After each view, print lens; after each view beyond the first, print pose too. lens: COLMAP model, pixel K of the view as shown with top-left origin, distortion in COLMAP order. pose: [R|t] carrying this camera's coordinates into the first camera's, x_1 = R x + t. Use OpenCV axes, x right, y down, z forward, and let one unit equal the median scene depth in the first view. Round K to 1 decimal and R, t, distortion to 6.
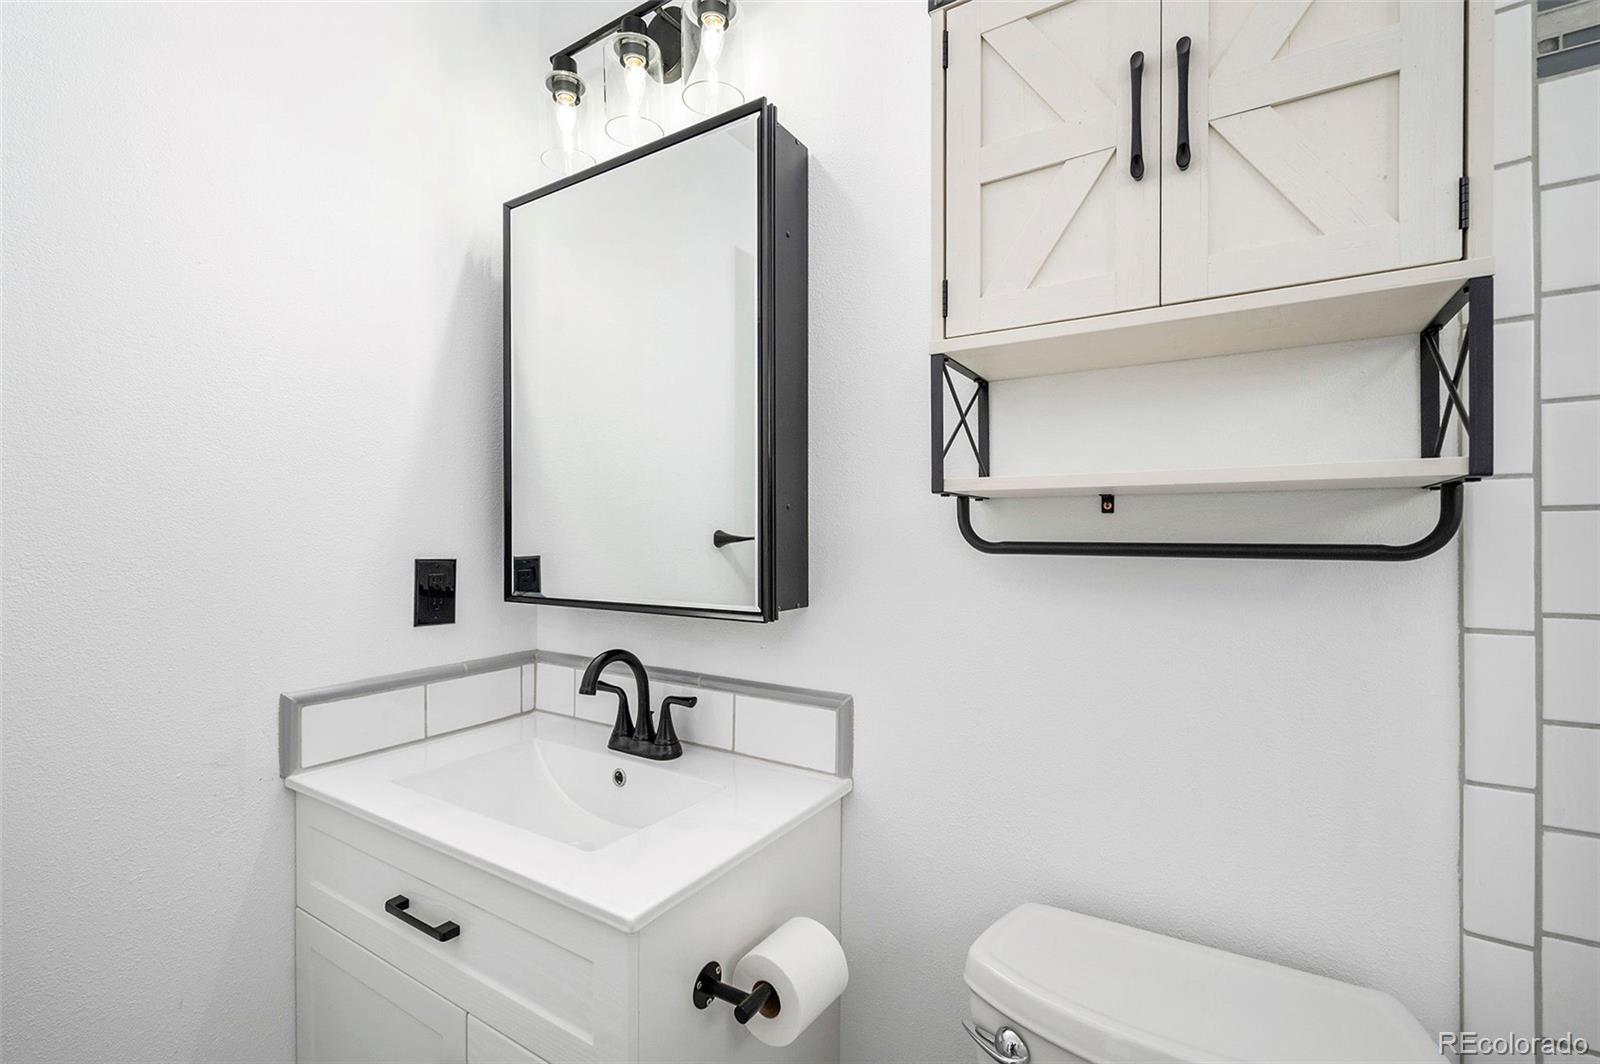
lens RADIAL K [[696.7, 0, 802.8], [0, 696.7, 540.0], [0, 0, 1]] dist [-0.002365, -0.000316]
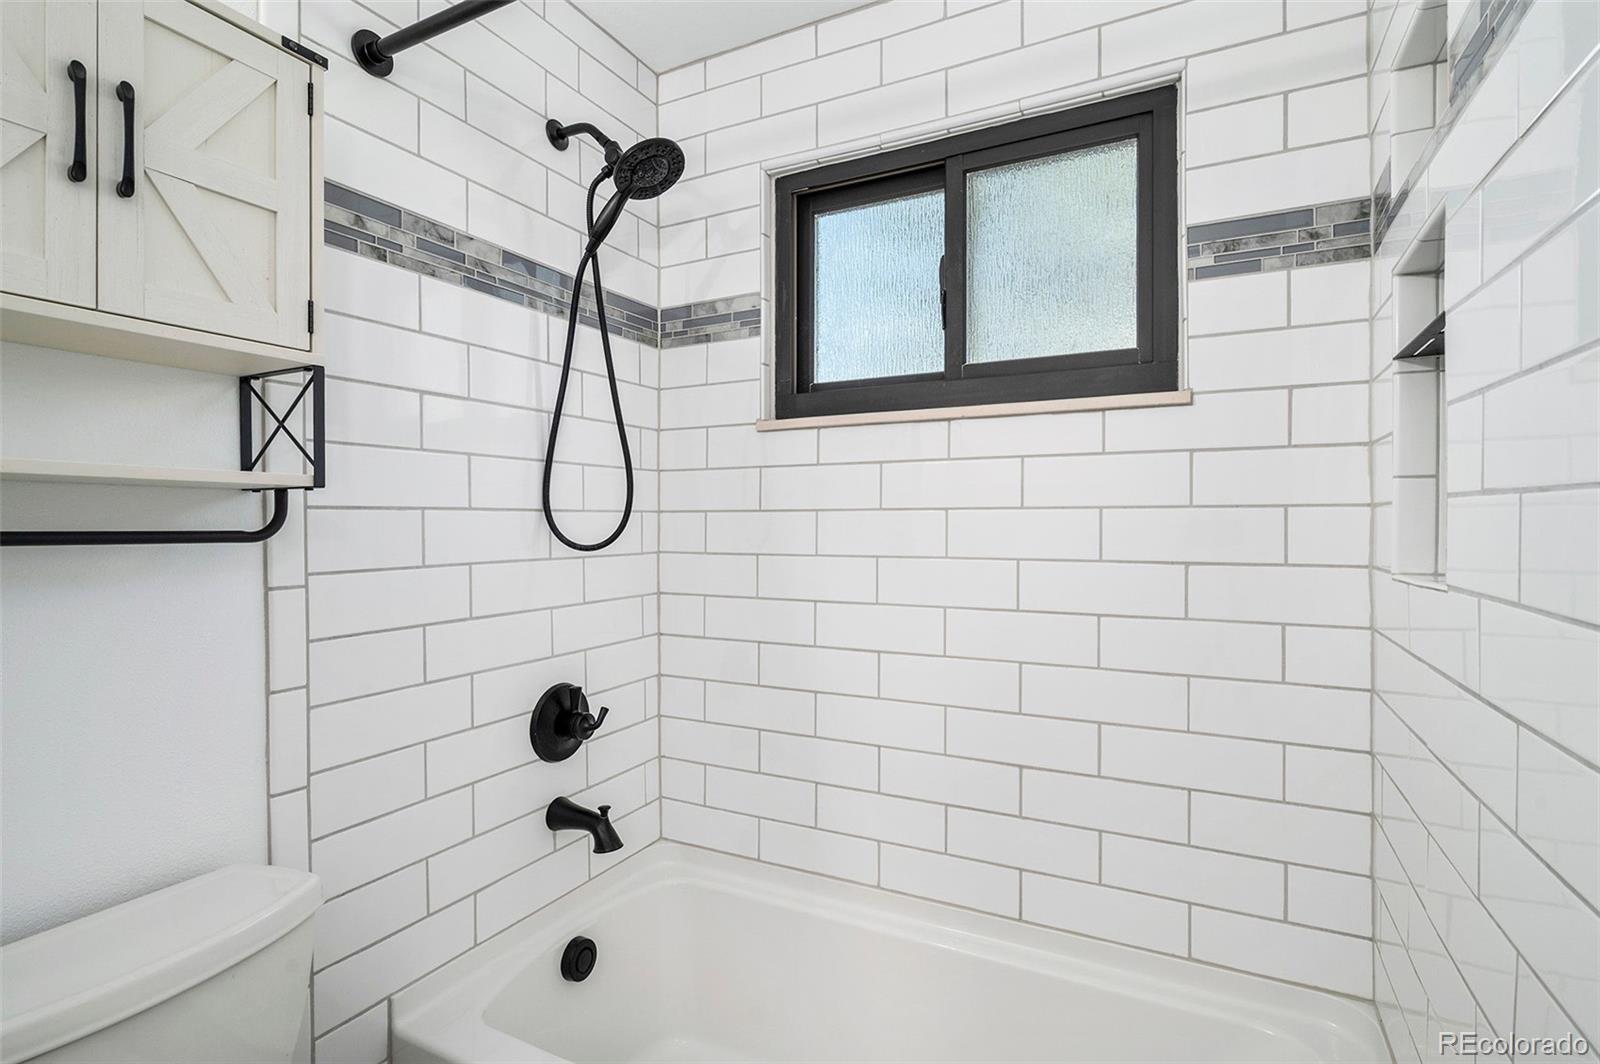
lens RADIAL K [[768.1, 0, 803.2], [0, 768.1, 530.8], [0, 0, 1]] dist [0.000557, 0.000080]
pose [[-0.071594, -0.008943, 0.997394, -0.751403], [0.001688, 0.999957, 0.009087, -0.005469], [-0.997432, 0.002334, -0.071575, -0.002056]]
